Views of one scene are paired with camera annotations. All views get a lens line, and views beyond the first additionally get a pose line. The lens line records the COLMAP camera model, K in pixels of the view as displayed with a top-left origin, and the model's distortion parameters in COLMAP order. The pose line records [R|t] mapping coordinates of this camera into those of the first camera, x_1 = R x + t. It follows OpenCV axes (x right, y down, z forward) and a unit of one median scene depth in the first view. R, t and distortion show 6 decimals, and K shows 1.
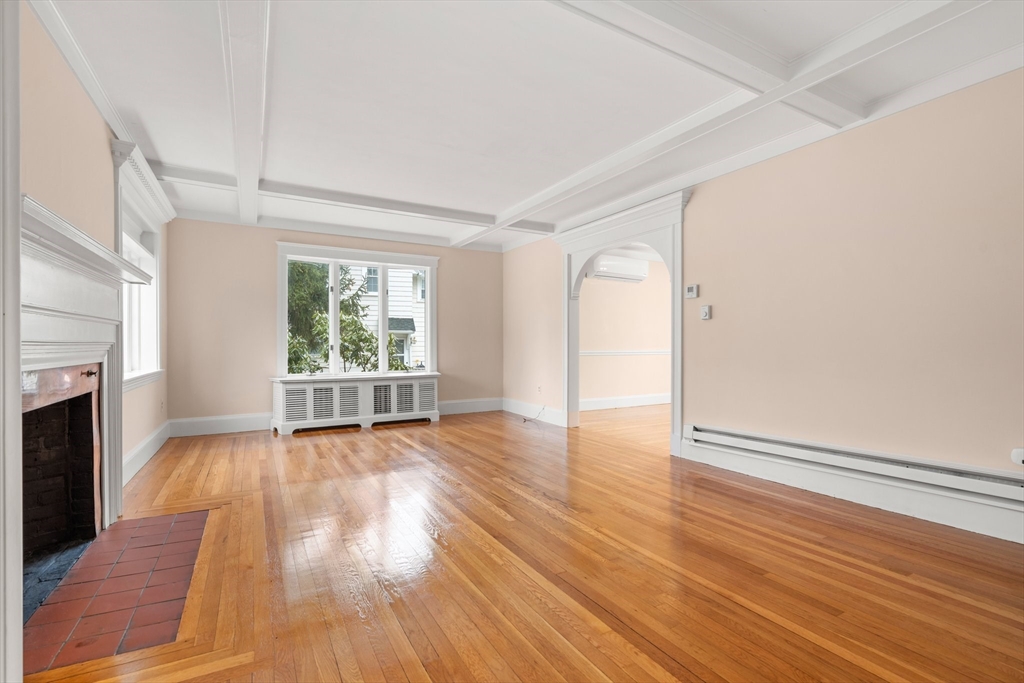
lens RADIAL K [[460.7, 0, 510.7], [0, 460.7, 345.9], [0, 0, 1]] dist [-0.004030, 0.000867]
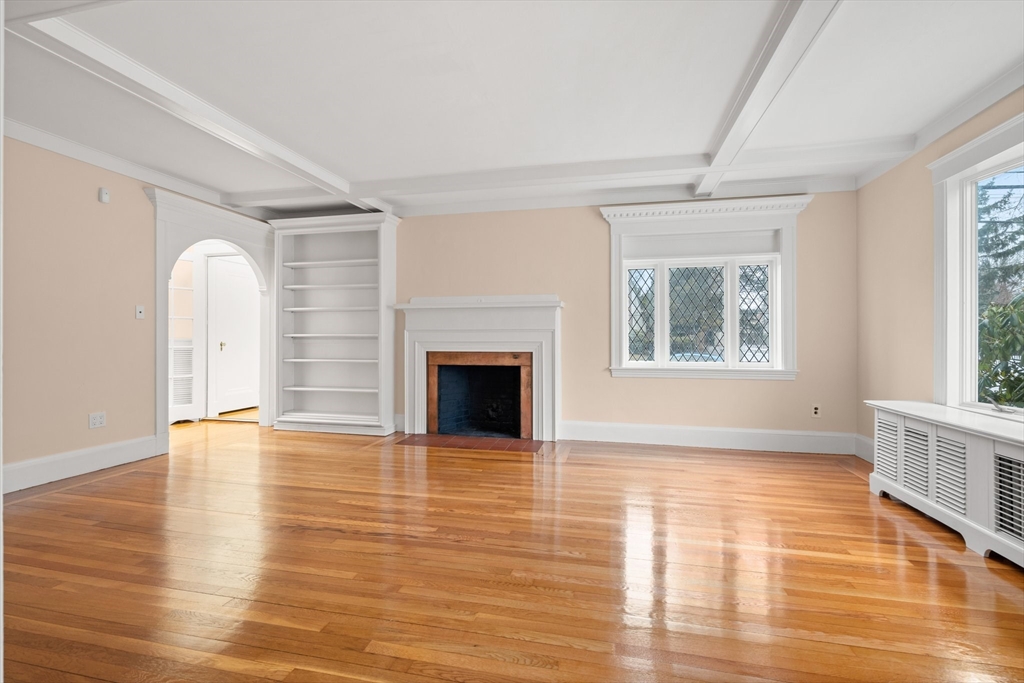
lens RADIAL K [[460.7, 0, 512.5], [0, 460.7, 338.9], [0, 0, 1]] dist [-0.004030, 0.000867]
pose [[-0.672800, -0.001544, -0.739823, 0.360800], [-0.002815, 0.999996, 0.000473, -0.012386], [0.739819, 0.002400, -0.672802, 1.358946]]
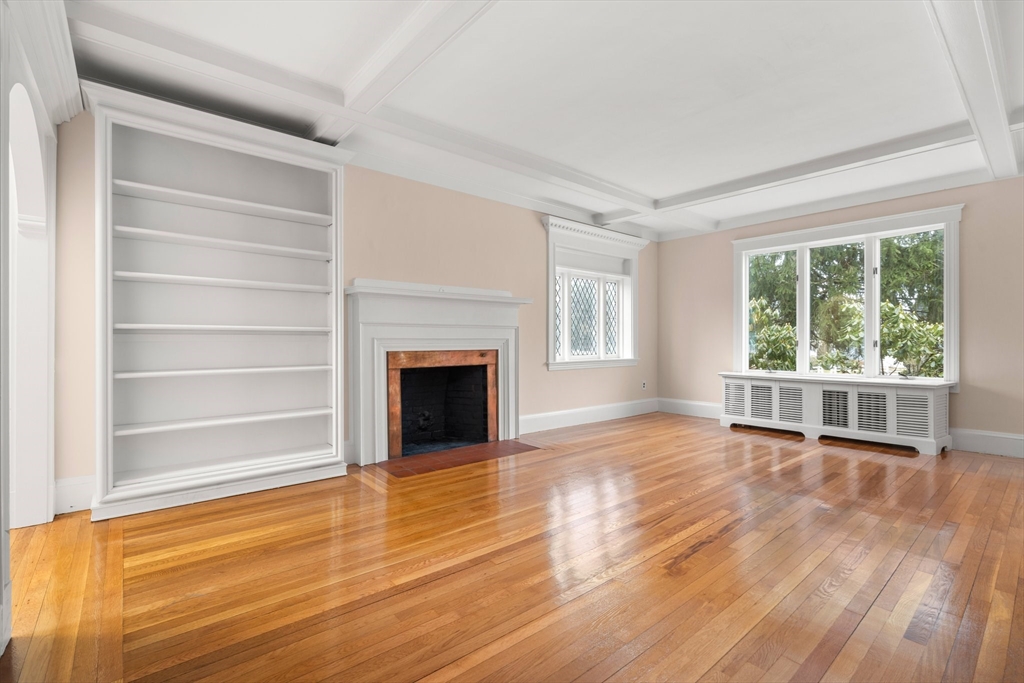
lens RADIAL K [[460.7, 0, 512.2], [0, 460.7, 338.5], [0, 0, 1]] dist [-0.004030, 0.000867]
pose [[0.190120, -0.005145, -0.981747, 0.567811], [-0.002069, 0.999982, -0.005641, 0.001024], [0.981759, 0.003104, 0.190106, 0.427853]]
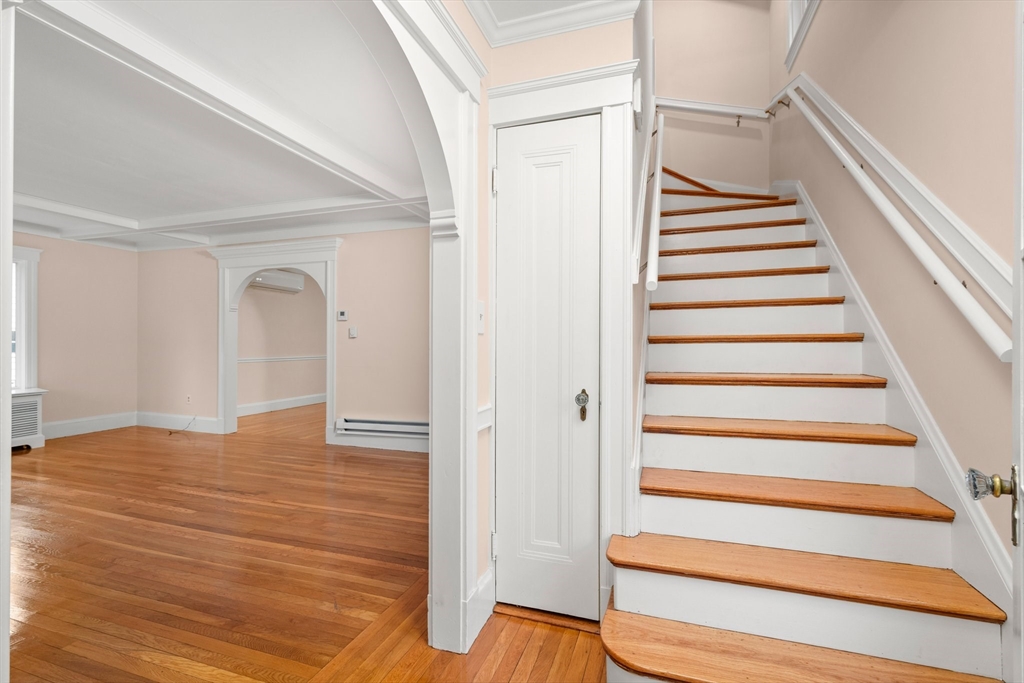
lens RADIAL K [[460.7, 0, 509.0], [0, 460.7, 344.5], [0, 0, 1]] dist [-0.004030, 0.000867]
pose [[0.749624, 0.000747, 0.661864, -0.114166], [-0.001309, 0.999999, 0.000354, -0.037041], [-0.661863, -0.001132, 0.749624, -0.281422]]
